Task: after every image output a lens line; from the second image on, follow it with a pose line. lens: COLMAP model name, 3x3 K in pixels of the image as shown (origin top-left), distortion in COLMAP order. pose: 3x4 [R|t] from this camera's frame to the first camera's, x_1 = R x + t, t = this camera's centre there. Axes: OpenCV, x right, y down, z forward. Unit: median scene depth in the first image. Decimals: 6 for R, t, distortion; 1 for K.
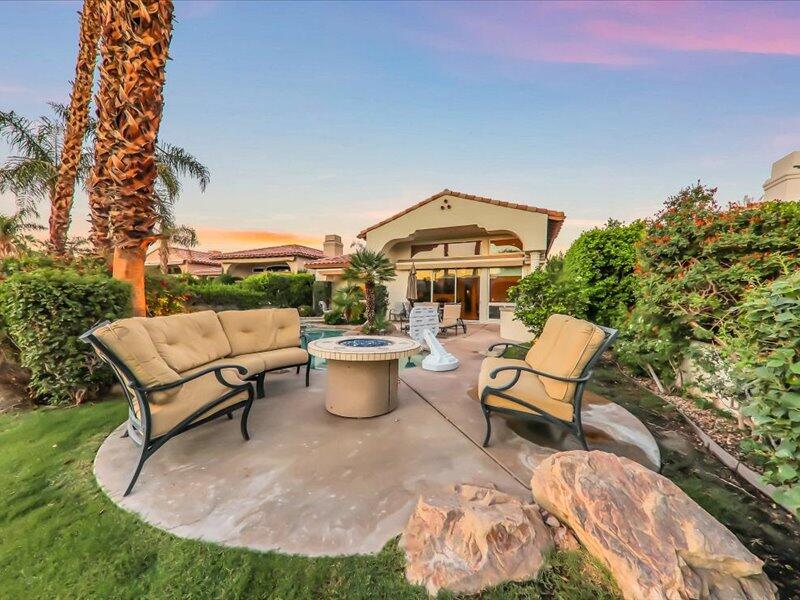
lens RADIAL K [[298.4, 0, 400.0], [0, 298.4, 300.0], [0, 0, 1]] dist [0.094656, -0.023134]
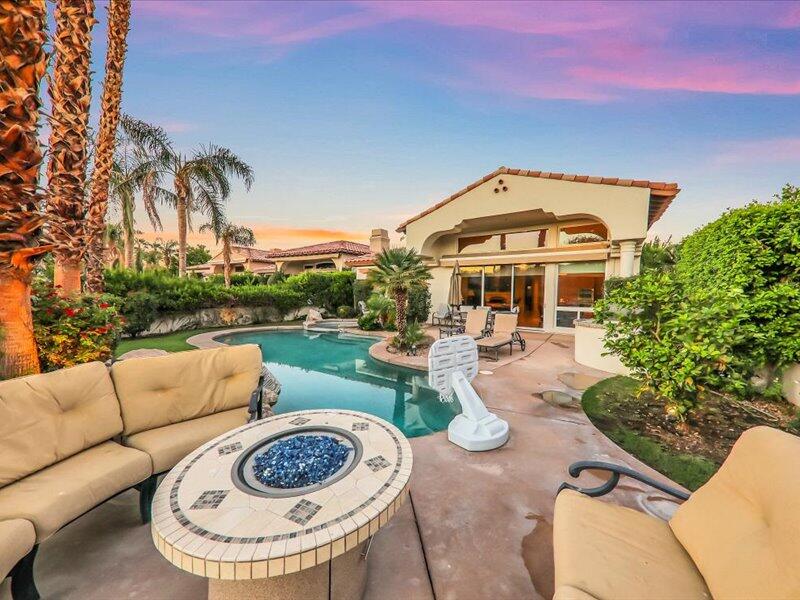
lens RADIAL K [[298.4, 0, 400.0], [0, 298.4, 300.0], [0, 0, 1]] dist [0.094656, -0.023134]
pose [[0.983543, 0.004997, -0.180603, 0.033024], [-0.000251, 0.999654, 0.026292, -0.030614], [0.180672, -0.025813, 0.983205, 0.130944]]
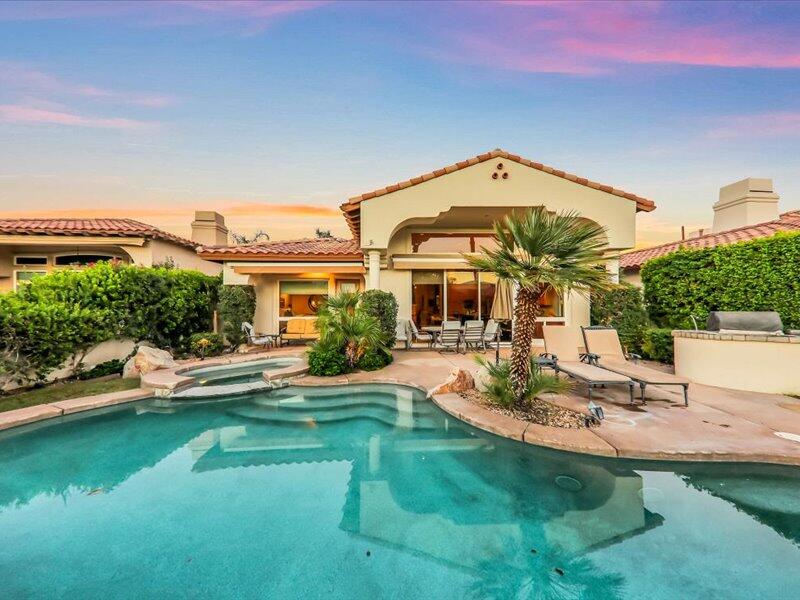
lens RADIAL K [[298.4, 0, 400.0], [0, 298.4, 300.0], [0, 0, 1]] dist [0.094656, -0.023134]
pose [[0.893479, -0.006222, 0.449062, -0.319579], [0.014289, 0.999792, -0.014578, -0.029389], [-0.448878, 0.019442, 0.893382, 0.477861]]
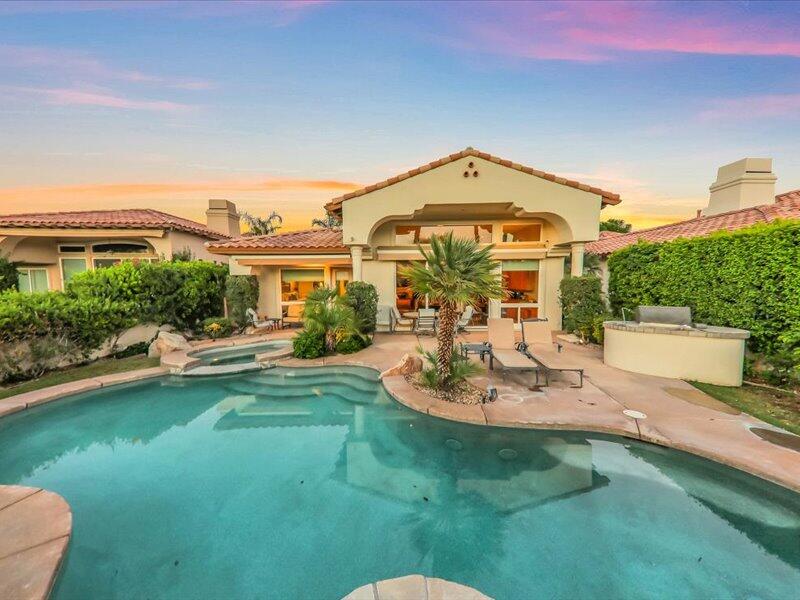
lens RADIAL K [[298.4, 0, 400.0], [0, 298.4, 300.0], [0, 0, 1]] dist [0.094656, -0.023134]
pose [[0.920364, -0.044566, 0.388516, -0.268230], [0.018756, 0.997372, 0.069977, -0.064305], [-0.390613, -0.057117, 0.918781, 0.373932]]
